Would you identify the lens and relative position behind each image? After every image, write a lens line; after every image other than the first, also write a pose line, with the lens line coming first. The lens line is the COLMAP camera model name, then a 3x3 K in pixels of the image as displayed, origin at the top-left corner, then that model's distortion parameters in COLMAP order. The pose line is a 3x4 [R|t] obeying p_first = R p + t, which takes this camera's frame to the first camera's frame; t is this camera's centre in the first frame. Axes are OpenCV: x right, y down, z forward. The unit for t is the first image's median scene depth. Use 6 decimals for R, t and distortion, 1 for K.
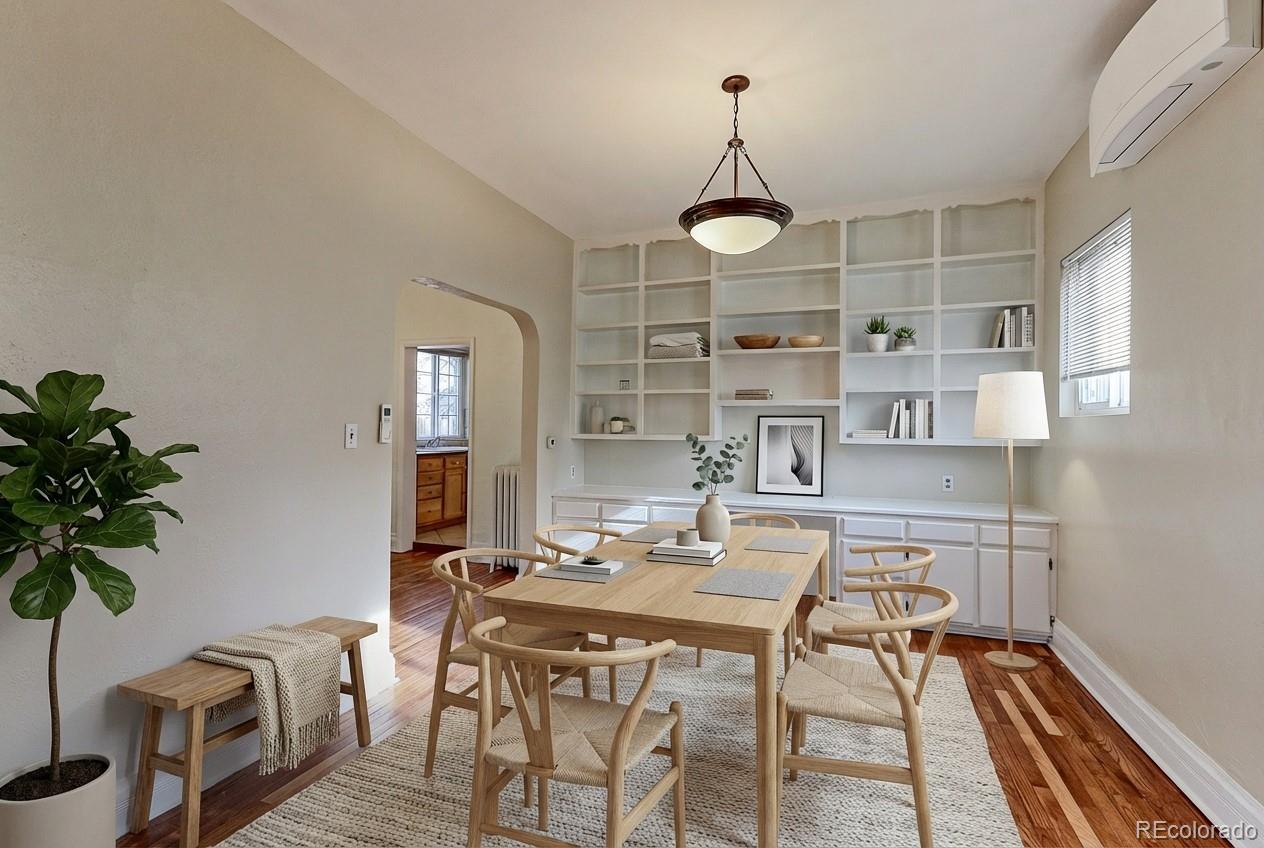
lens RADIAL K [[601.9, 0, 632.0], [0, 601.9, 424.0], [0, 0, 1]] dist [0.002789, 0.000212]
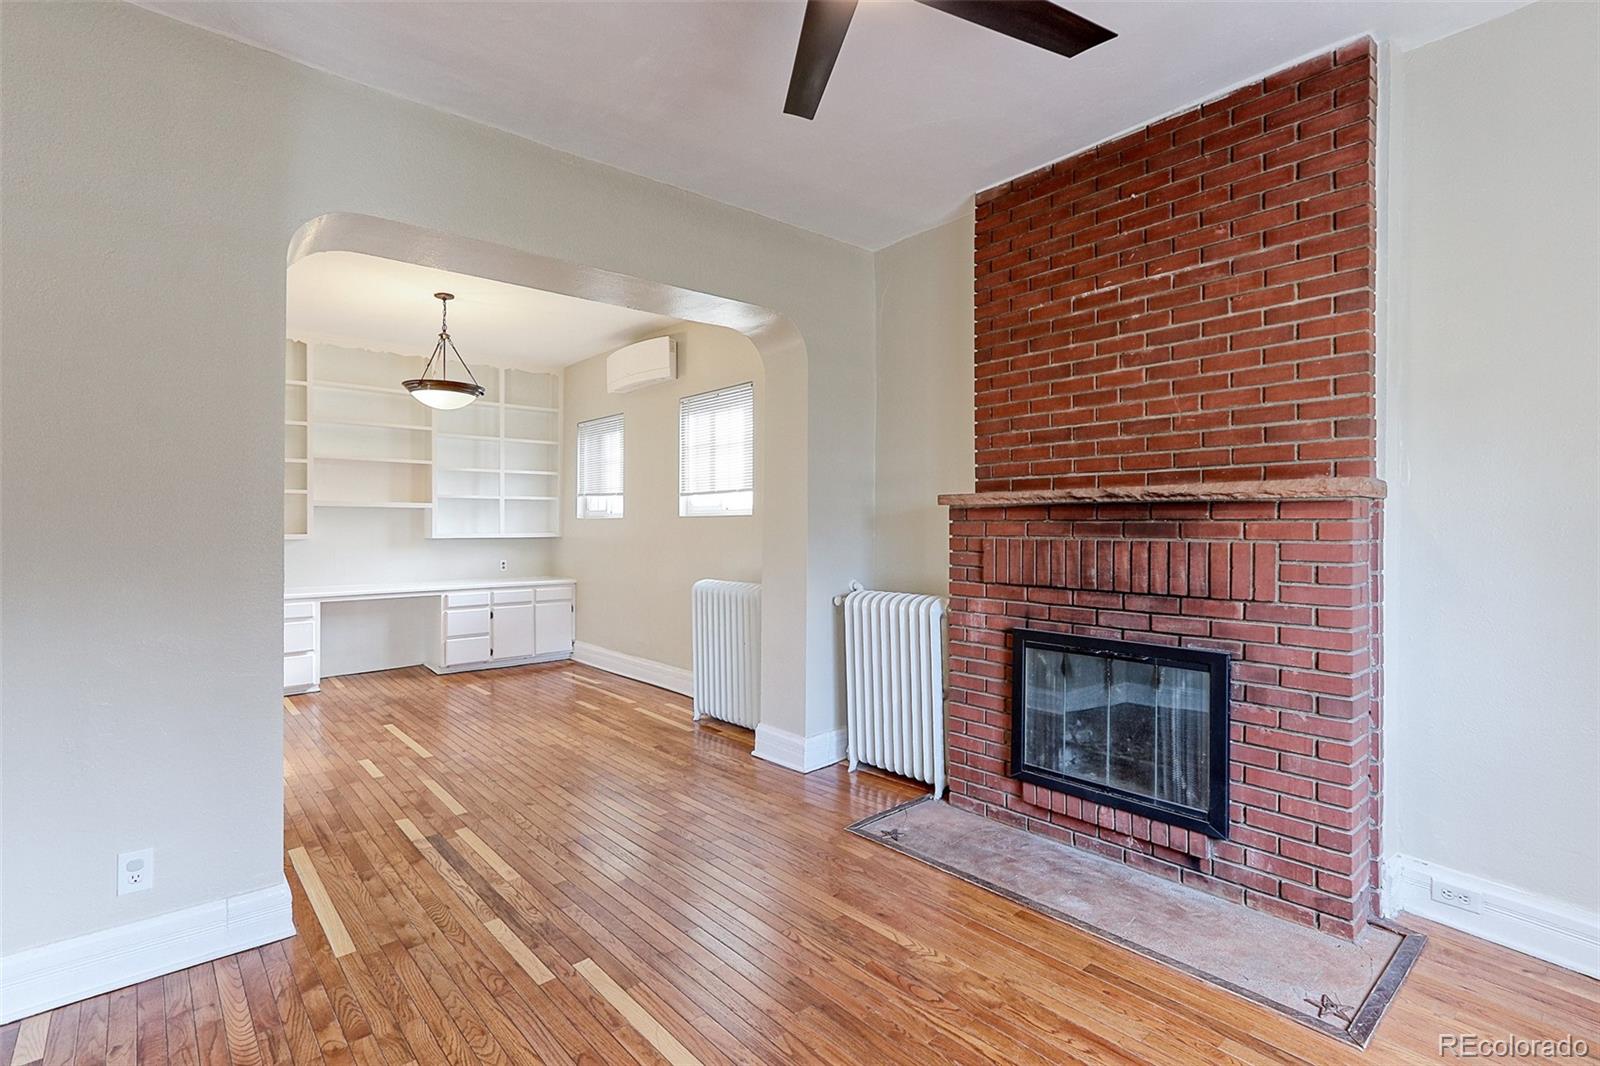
lens RADIAL K [[751.3, 0, 800.0], [0, 751.3, 533.0], [0, 0, 1]] dist [0.000287, -0.000096]
pose [[0.474574, -0.018478, 0.880021, -0.798513], [0.000871, 0.999789, 0.020523, -0.012533], [-0.880215, -0.008973, 0.474490, -0.500244]]
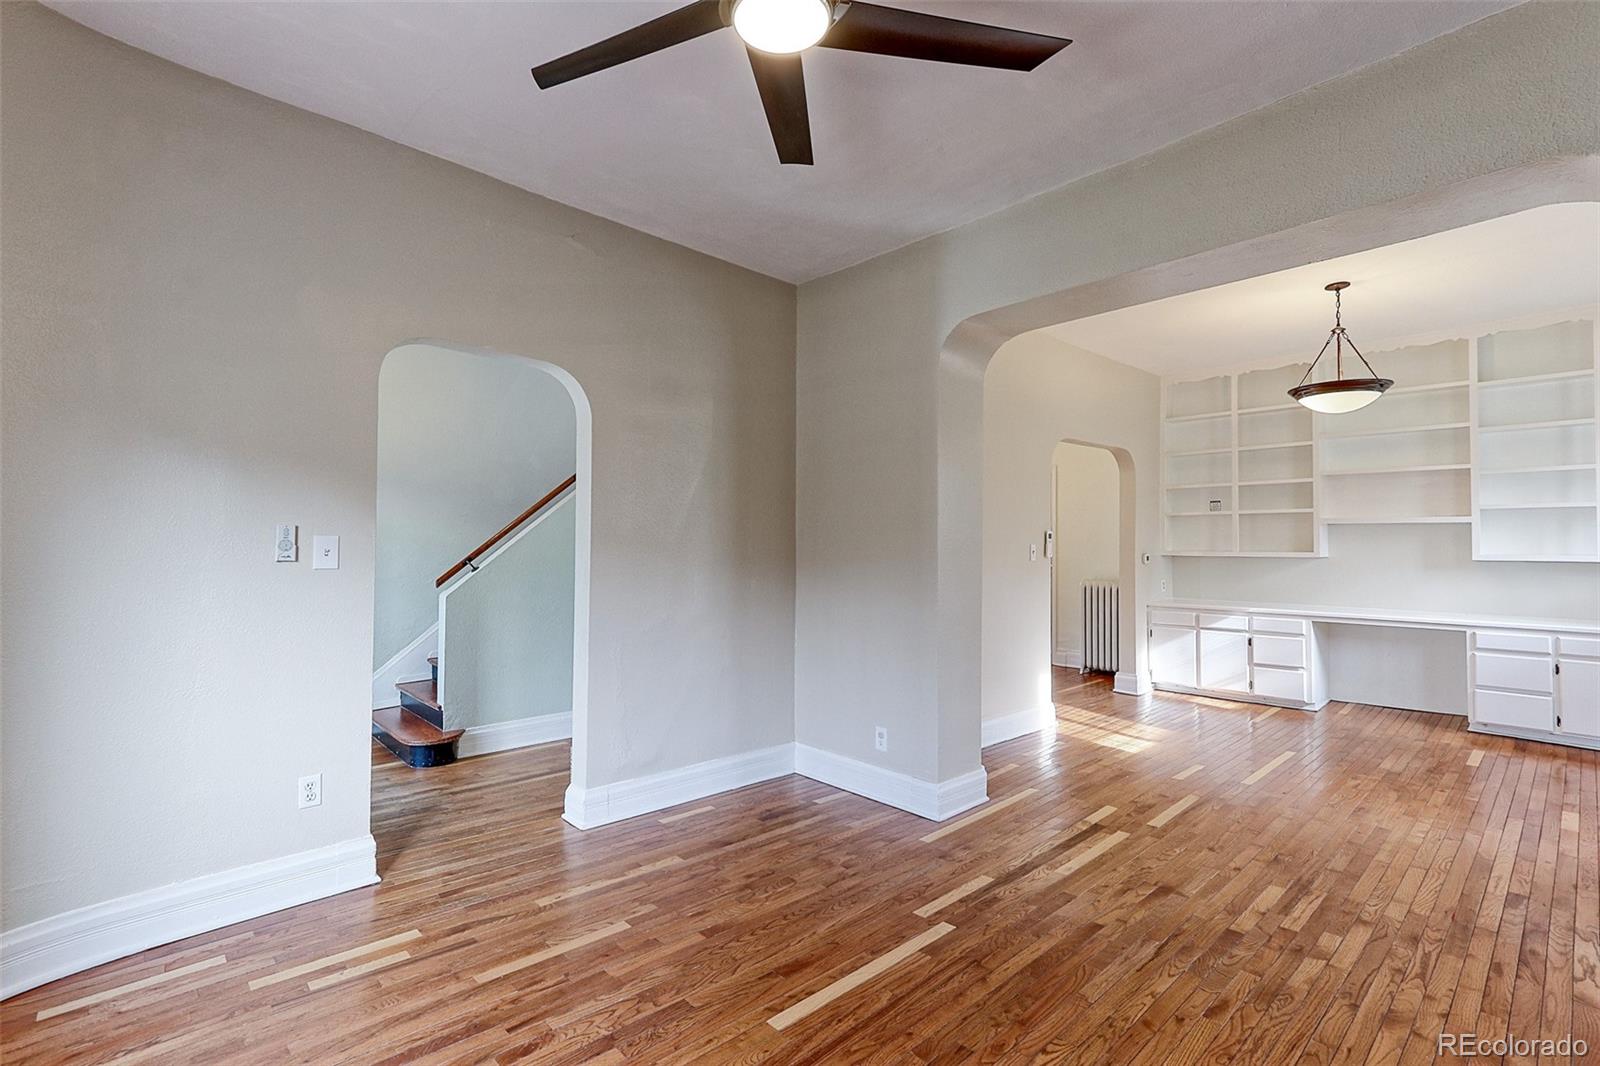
lens RADIAL K [[740.0, 0, 779.2], [0, 740.0, 528.2], [0, 0, 1]] dist [-0.001280, -0.000064]
pose [[0.884164, -0.015726, -0.466913, -0.123051], [0.007830, 0.999792, -0.018845, -0.008734], [0.467112, 0.013006, 0.884103, -0.760573]]
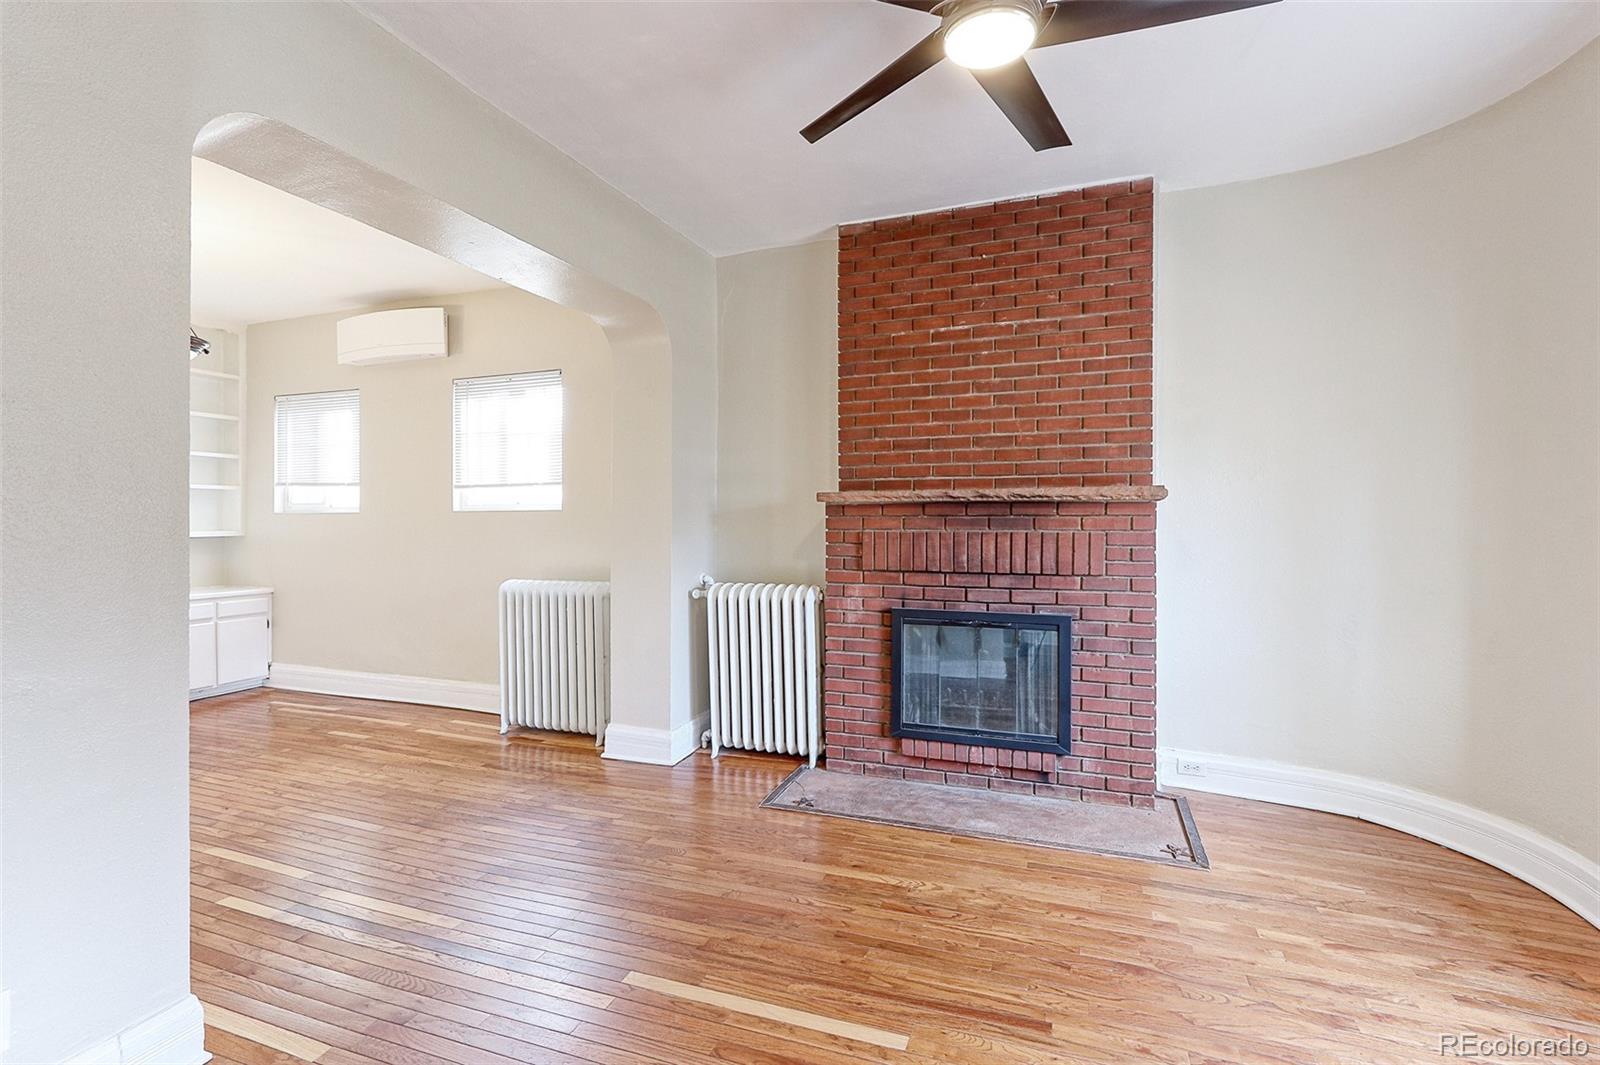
lens RADIAL K [[746.6, 0, 800.0], [0, 746.6, 532.5], [0, 0, 1]] dist [-0.001540, 0.000117]
pose [[0.006679, -0.024795, 0.999670, -0.929749], [-0.002666, 0.999689, 0.024813, -0.011060], [-0.999974, -0.002831, 0.006611, -0.174336]]
